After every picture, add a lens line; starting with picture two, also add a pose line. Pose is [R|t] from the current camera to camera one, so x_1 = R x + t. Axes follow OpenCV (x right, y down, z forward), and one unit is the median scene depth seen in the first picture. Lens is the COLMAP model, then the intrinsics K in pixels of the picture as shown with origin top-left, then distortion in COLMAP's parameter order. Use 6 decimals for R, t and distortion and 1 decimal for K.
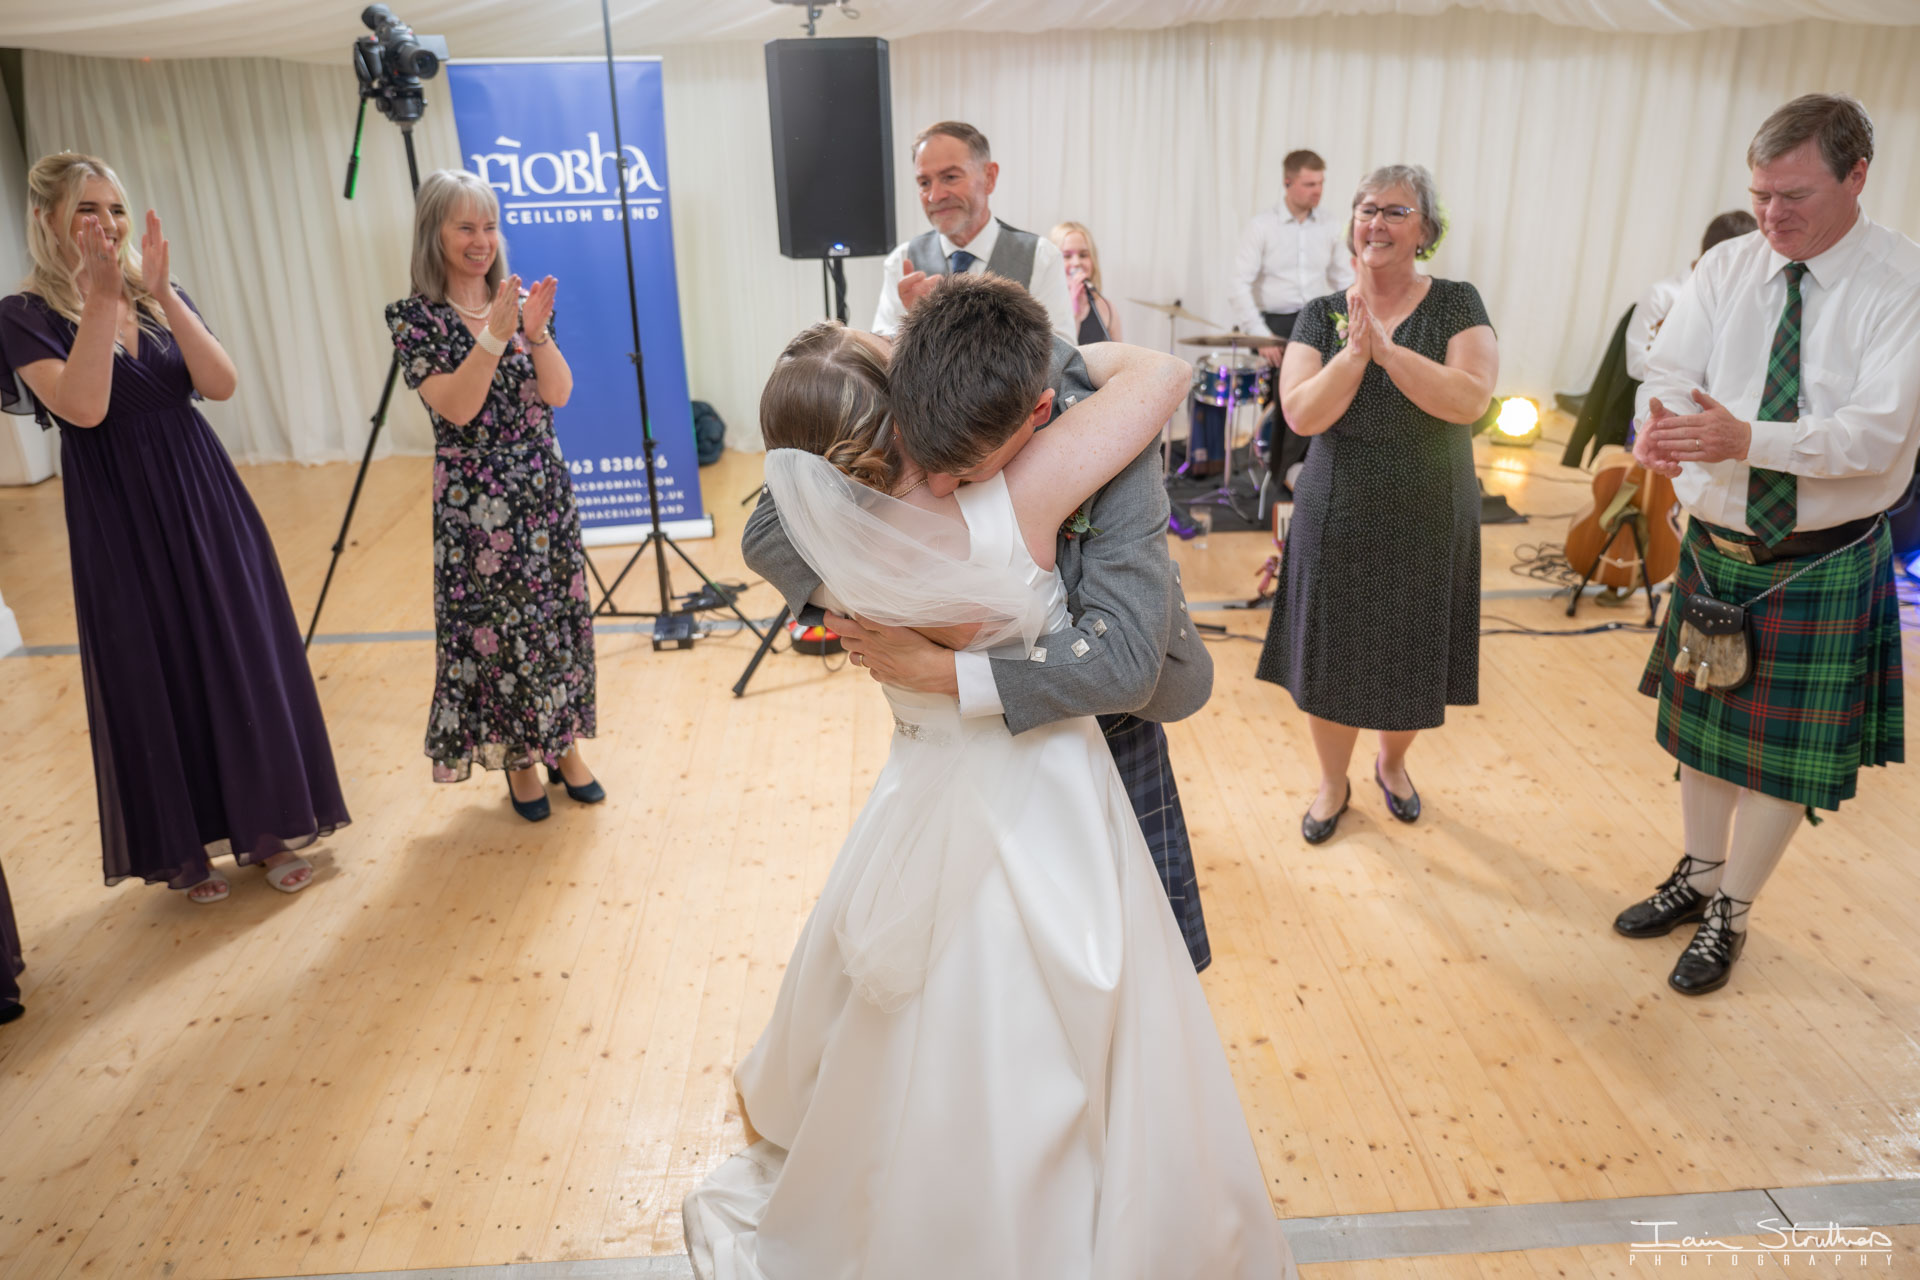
lens RADIAL K [[1404.1, 0, 959.2], [0, 1404.1, 641.6], [0, 0, 1]] dist [-0.005724, -0.002694]
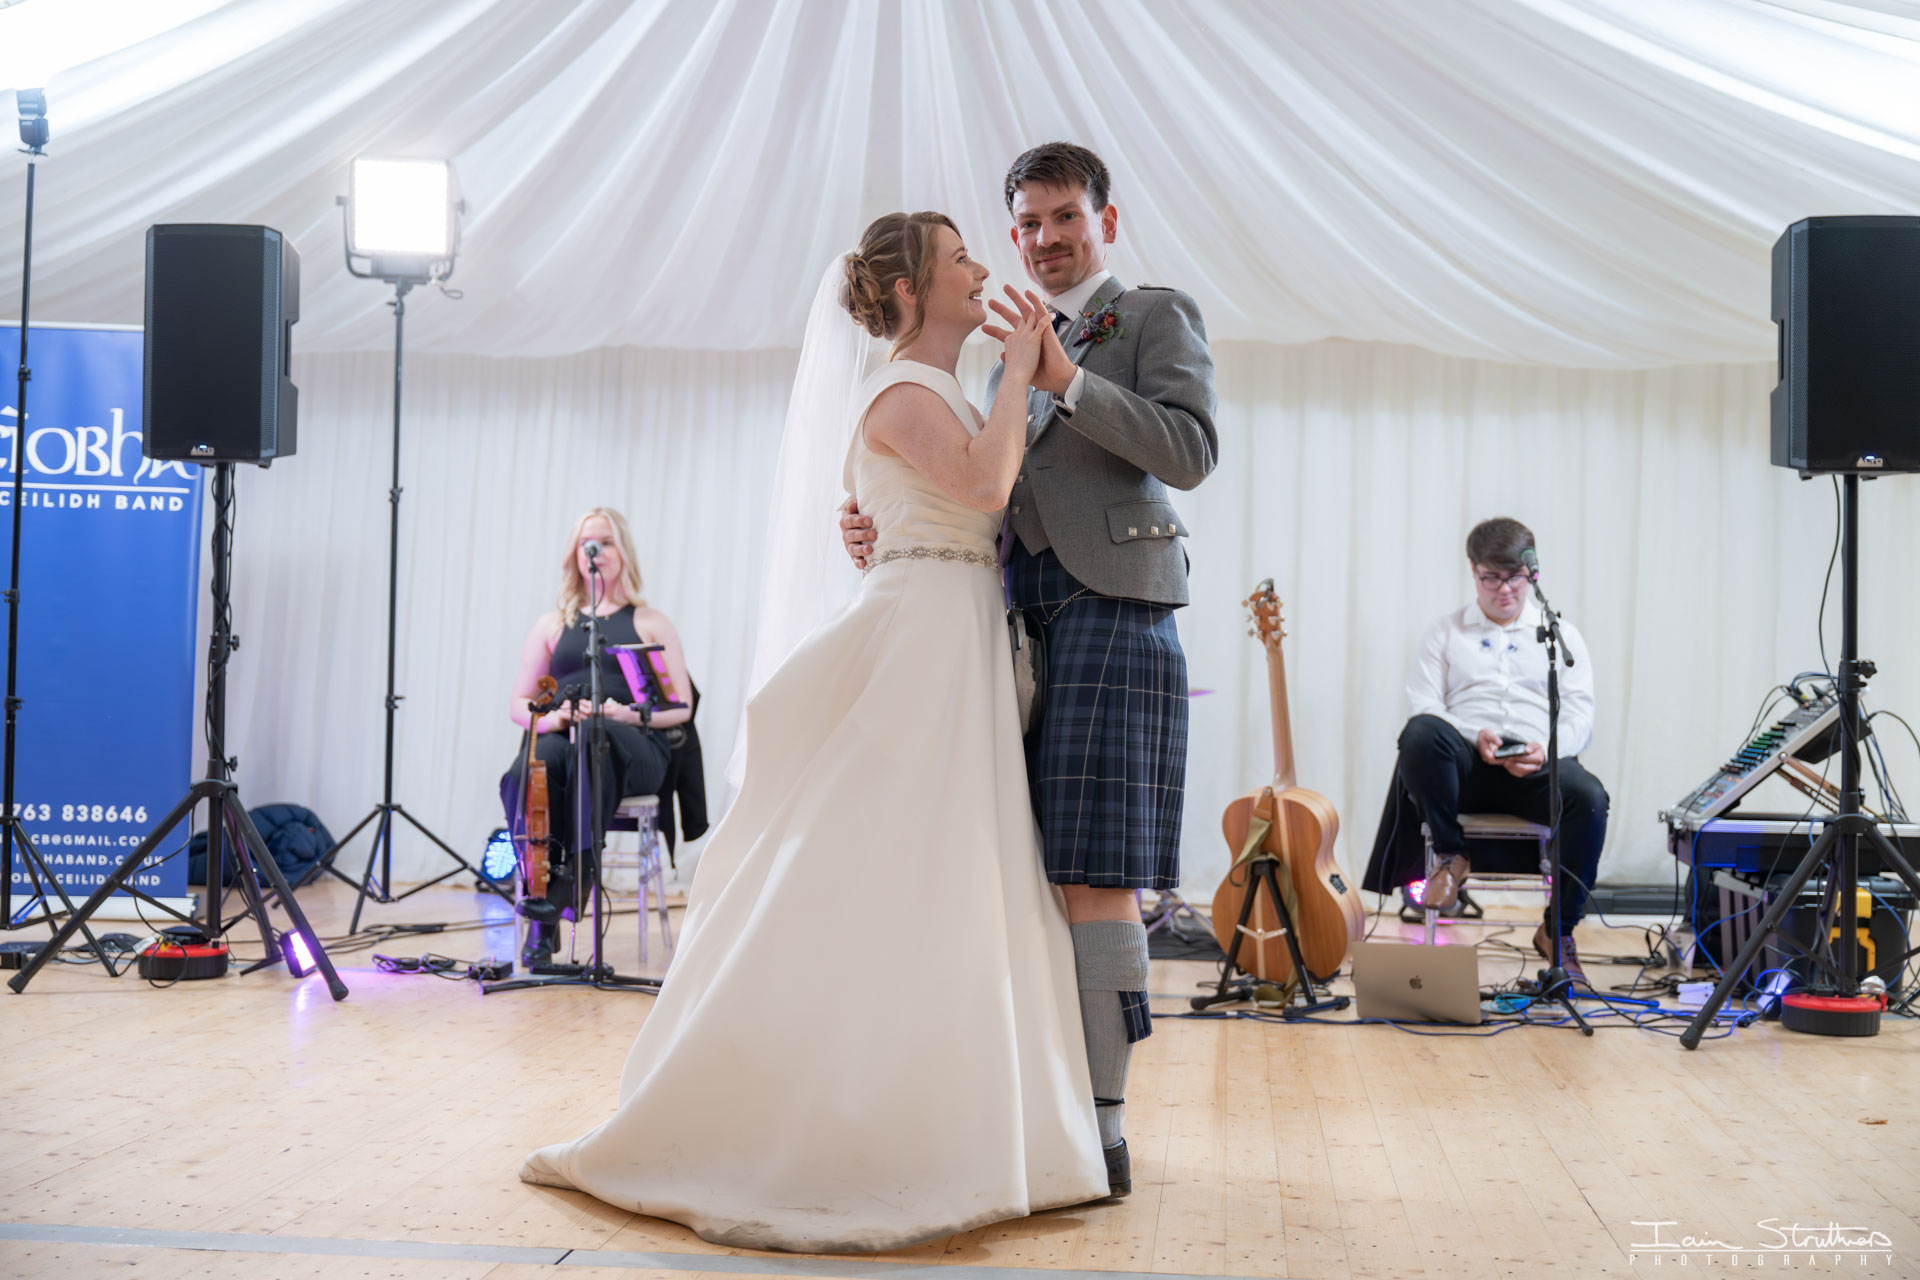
lens RADIAL K [[2477.6, 0, 961.1], [0, 2477.6, 638.1], [0, 0, 1]] dist [0.004195, 0.000000]
pose [[0.985704, 0.034266, -0.164967, 0.469412], [-0.097069, 0.915776, -0.389785, 0.279676], [0.137717, 0.400226, 0.906009, -0.199629]]
